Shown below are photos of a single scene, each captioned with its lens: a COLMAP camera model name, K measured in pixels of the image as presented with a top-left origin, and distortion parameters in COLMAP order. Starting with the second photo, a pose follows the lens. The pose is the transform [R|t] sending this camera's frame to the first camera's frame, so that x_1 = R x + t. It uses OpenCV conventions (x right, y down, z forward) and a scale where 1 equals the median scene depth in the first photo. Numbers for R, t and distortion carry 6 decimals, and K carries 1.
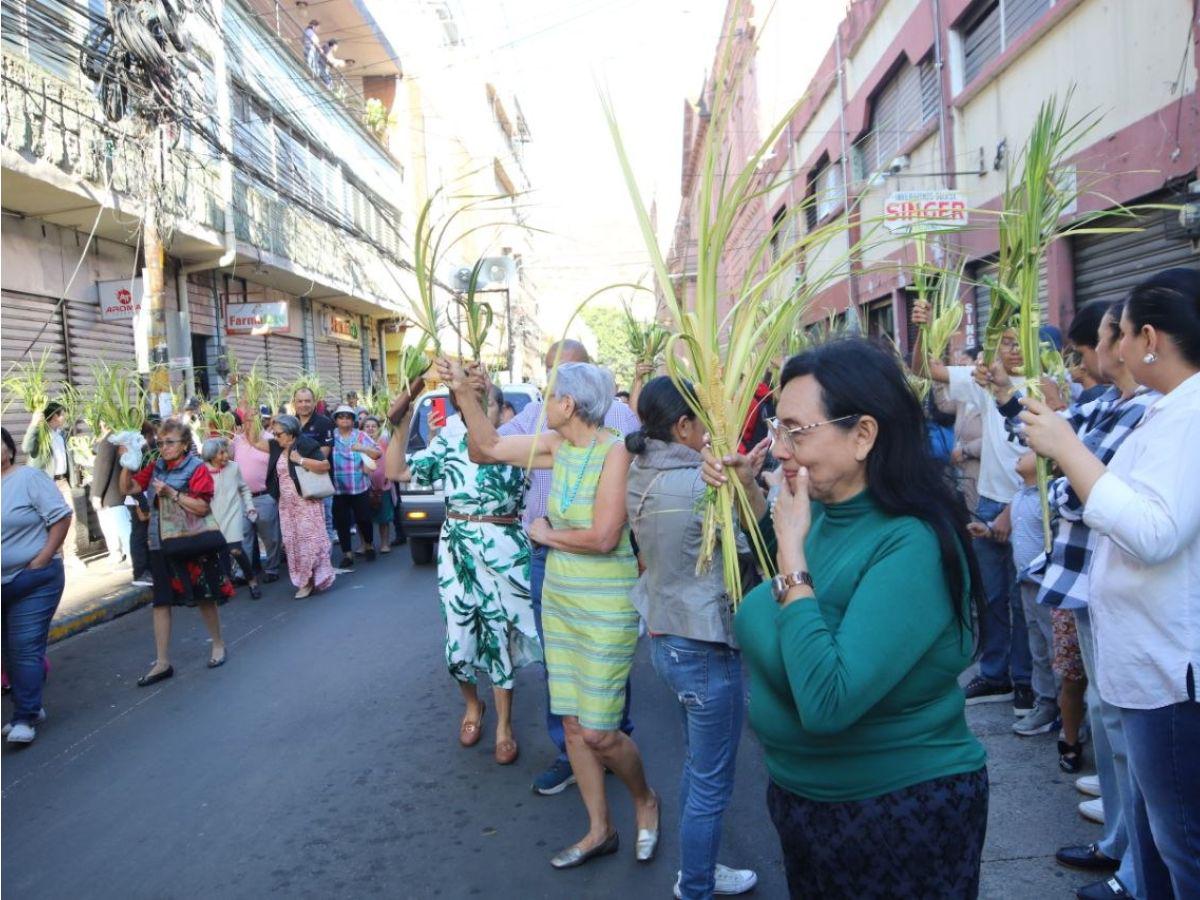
lens RADIAL K [[1015.0, 0, 600.0], [0, 1015.0, 450.0], [0, 0, 1]] dist [-0.033684, 0.002523]
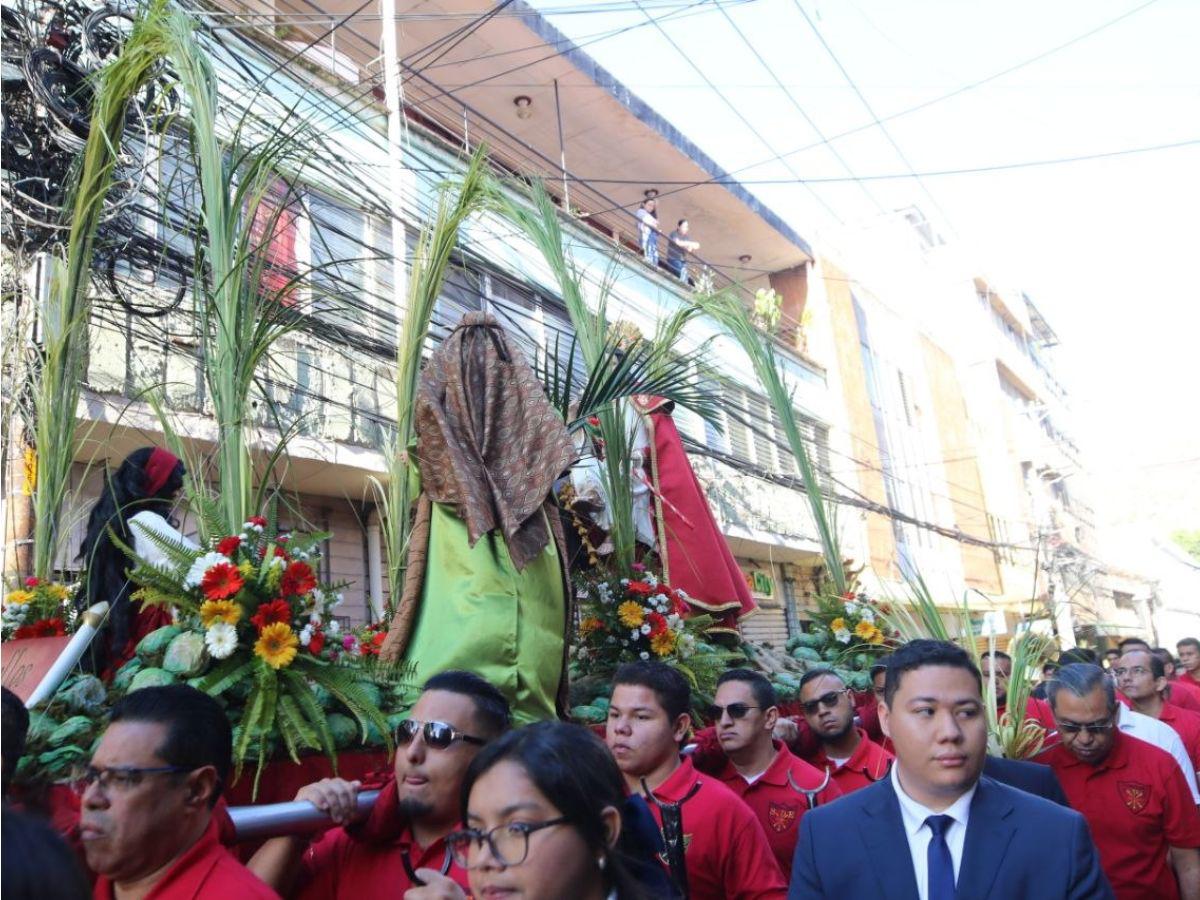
lens RADIAL K [[1015.0, 0, 600.0], [0, 1015.0, 450.0], [0, 0, 1]] dist [-0.033684, 0.002523]
pose [[0.847075, -0.163400, -0.505732, 0.043034], [0.029533, 0.964567, -0.262181, -0.019959], [0.530652, 0.207151, 0.821886, 0.278302]]
